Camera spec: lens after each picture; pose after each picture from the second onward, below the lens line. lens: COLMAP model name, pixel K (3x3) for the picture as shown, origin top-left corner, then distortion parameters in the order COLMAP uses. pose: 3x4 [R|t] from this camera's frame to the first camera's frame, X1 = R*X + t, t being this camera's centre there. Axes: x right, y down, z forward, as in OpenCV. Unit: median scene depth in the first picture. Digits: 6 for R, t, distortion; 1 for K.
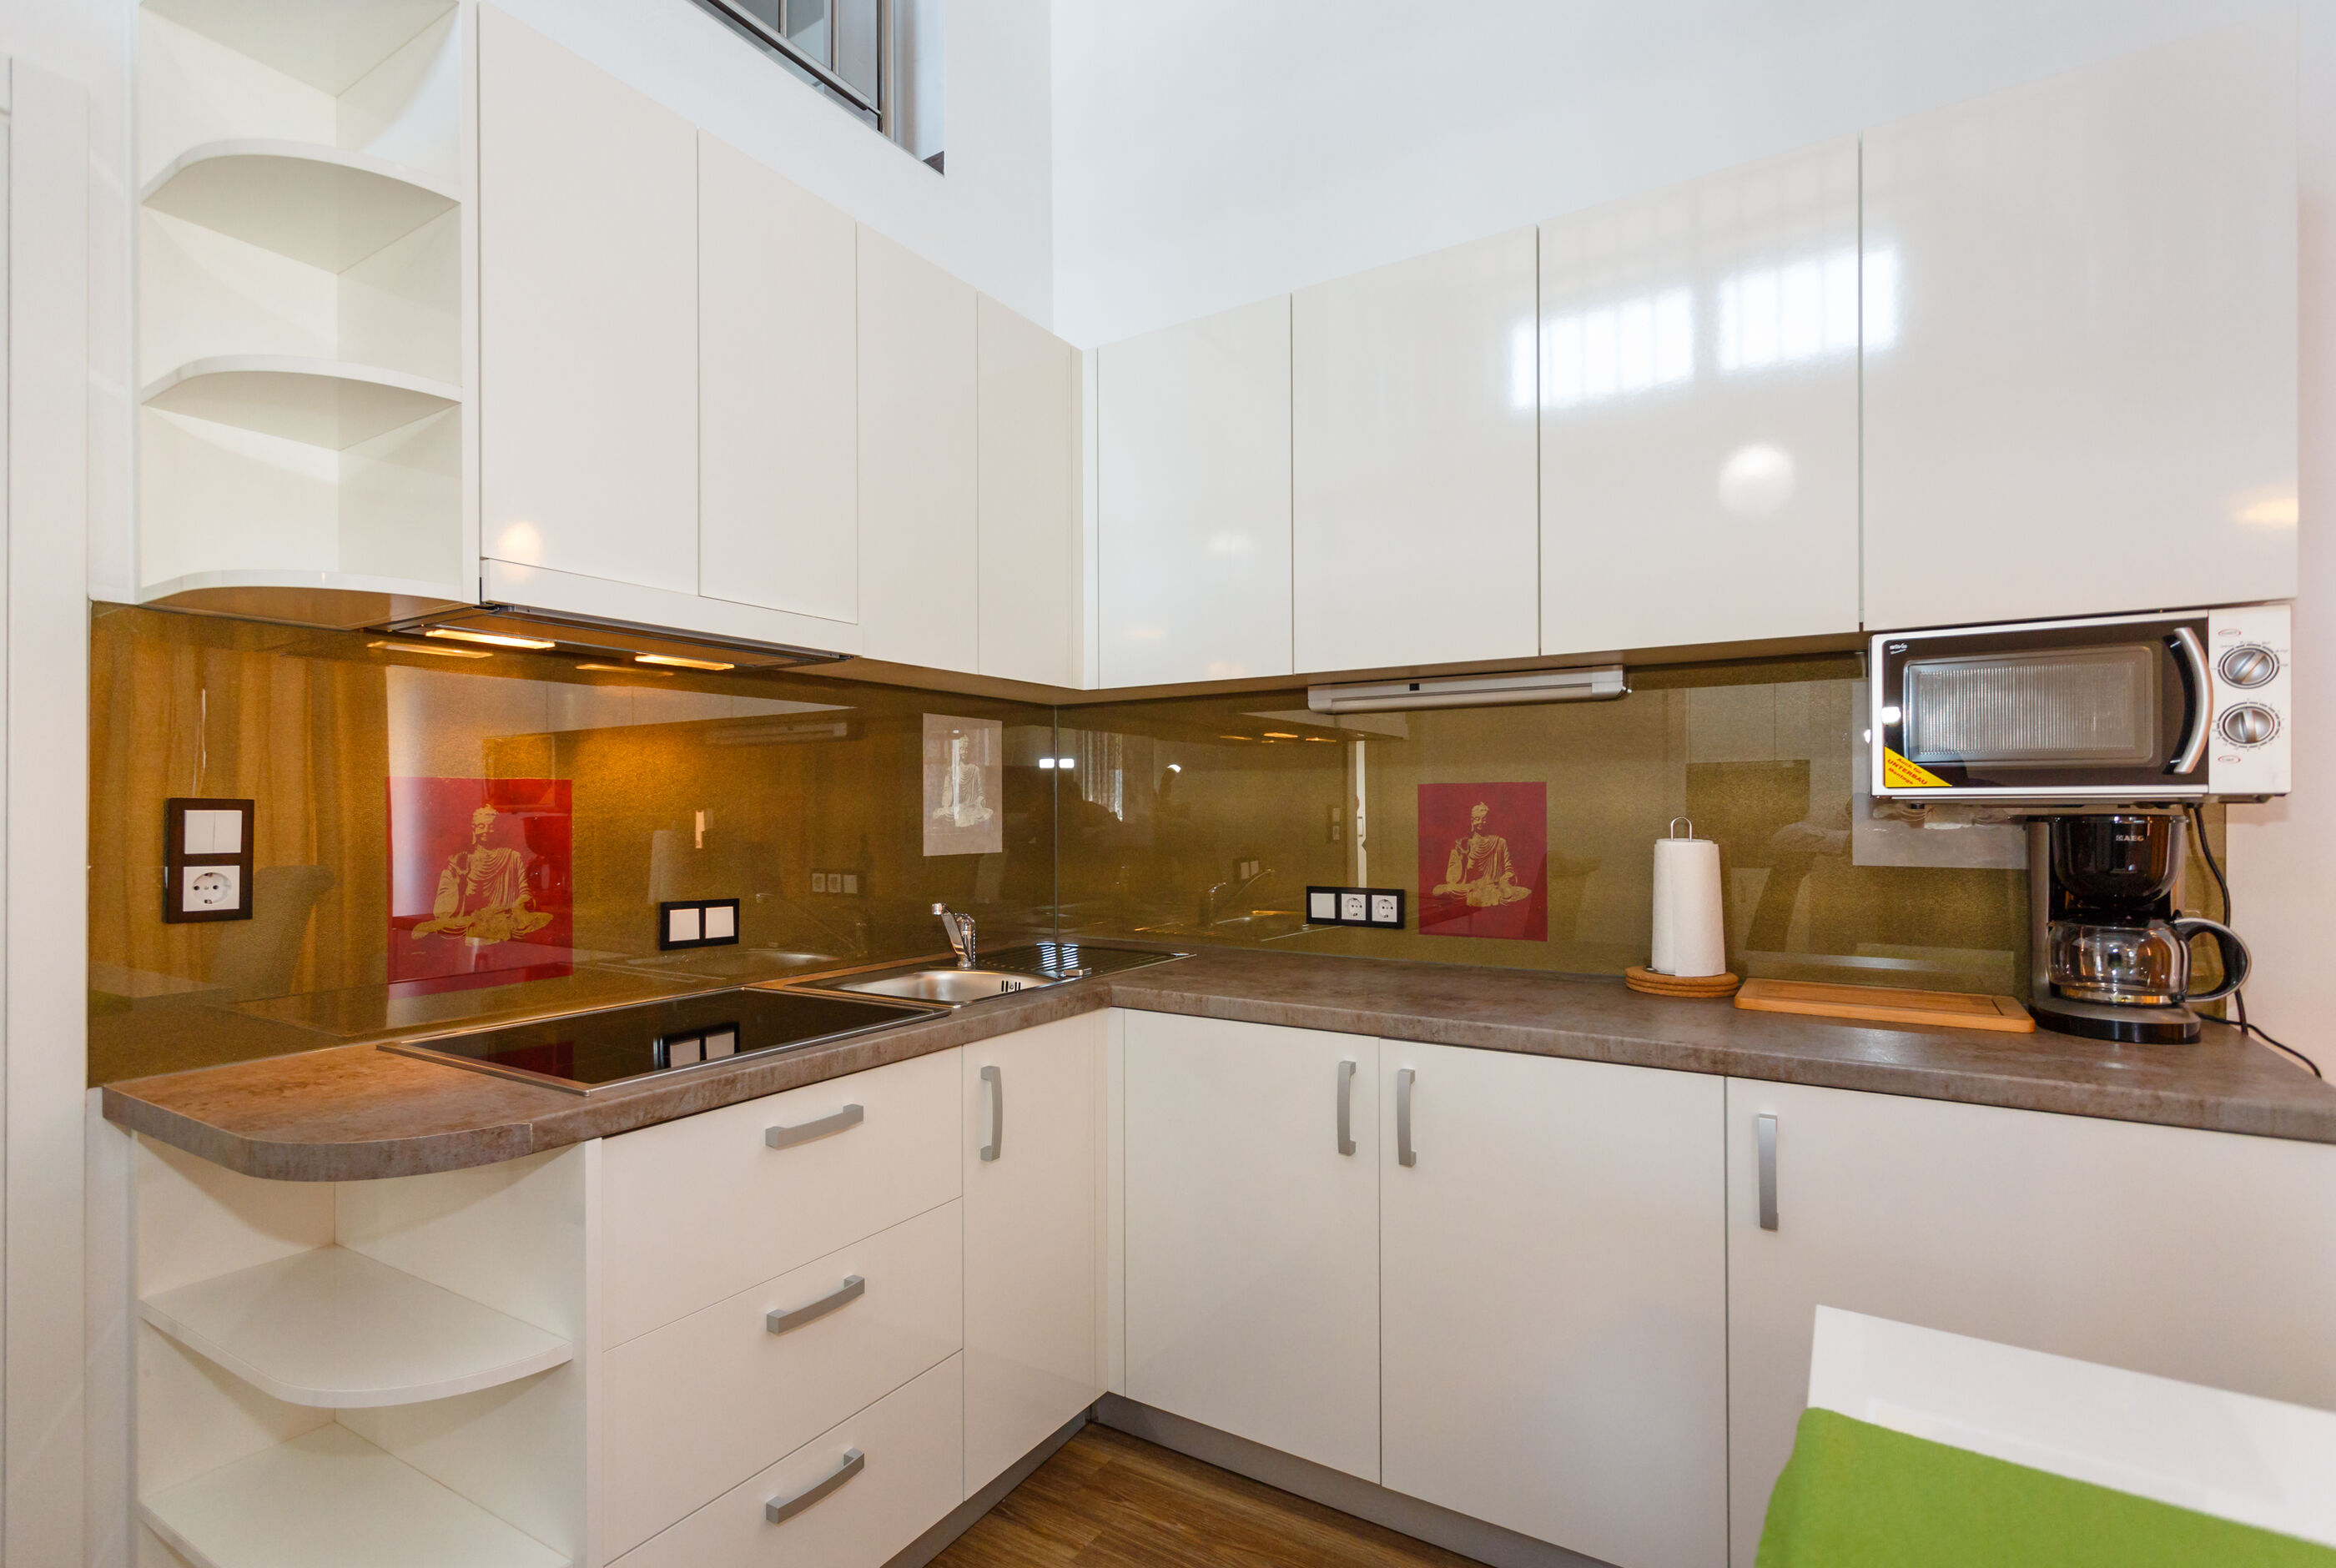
lens RADIAL K [[1097.8, 0, 1162.9], [0, 1097.8, 811.9], [0, 0, 1]] dist [-0.001073, -0.000254]
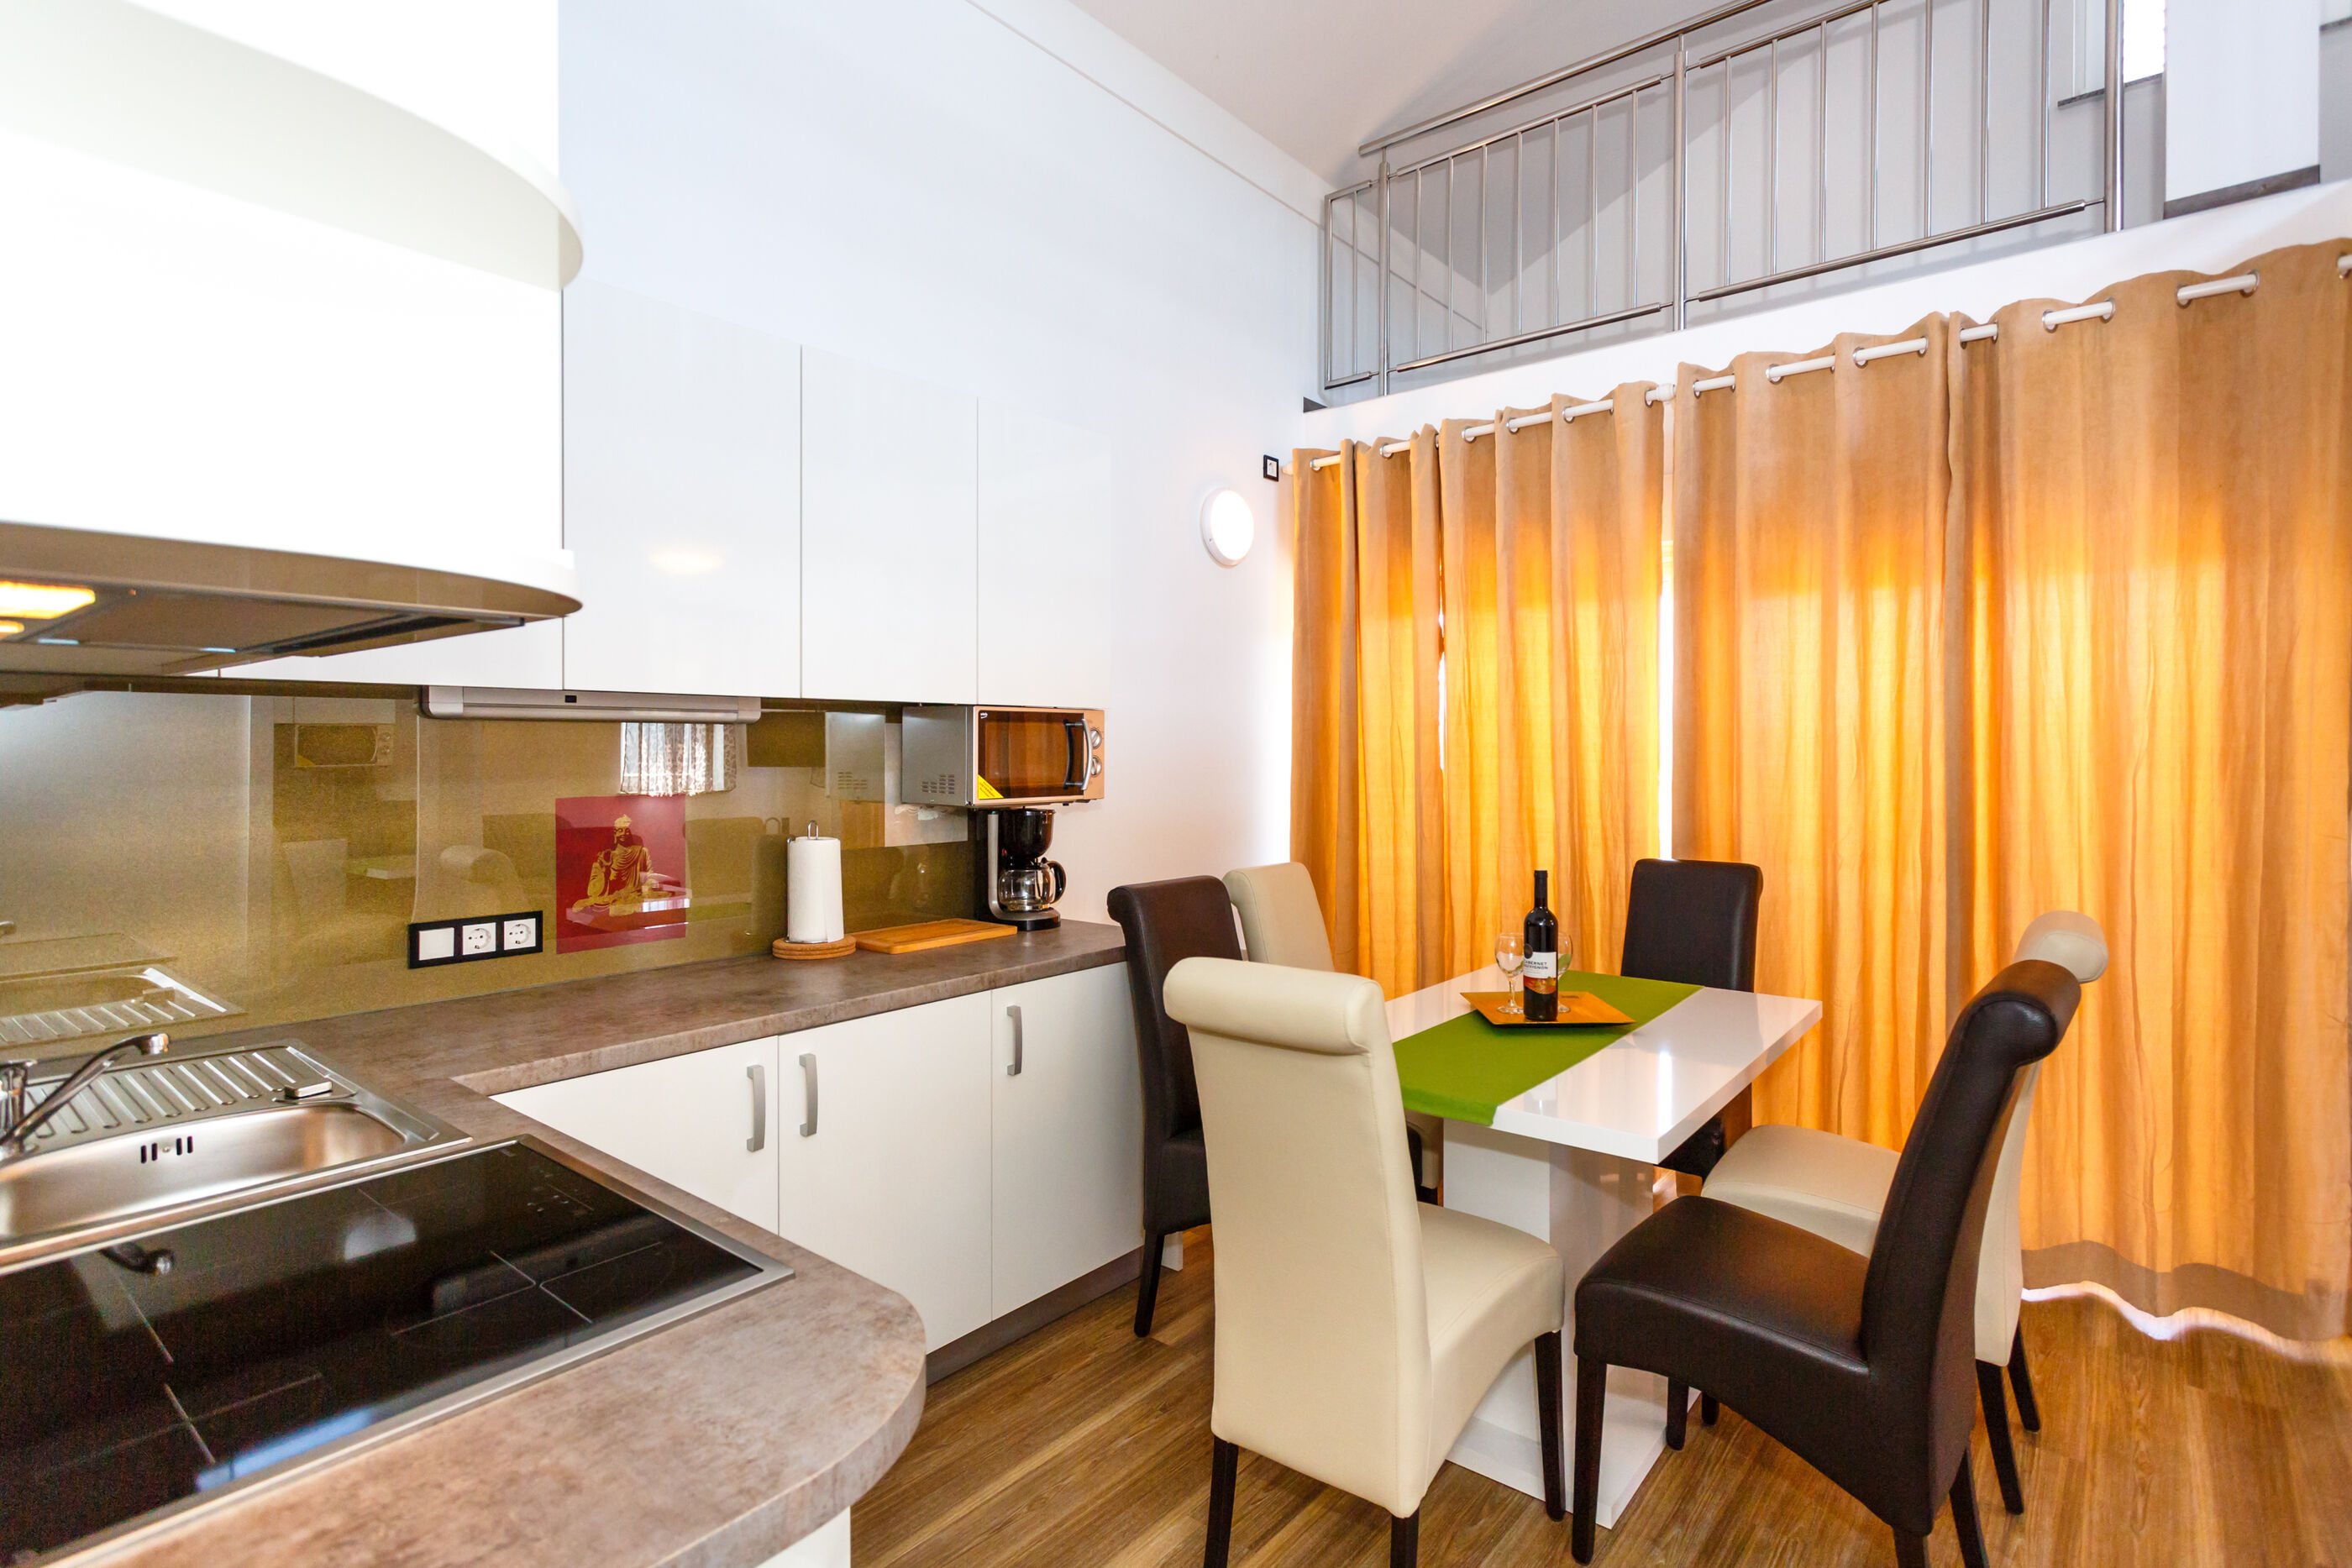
lens RADIAL K [[1145.4, 0, 1170.4], [0, 1145.4, 718.1], [0, 0, 1]] dist [0.000447, 0.001567]
pose [[0.135091, 0.031497, 0.990332, -0.867472], [0.006698, 0.999443, -0.032701, -0.074132], [-0.990811, 0.011051, 0.134805, 0.407773]]
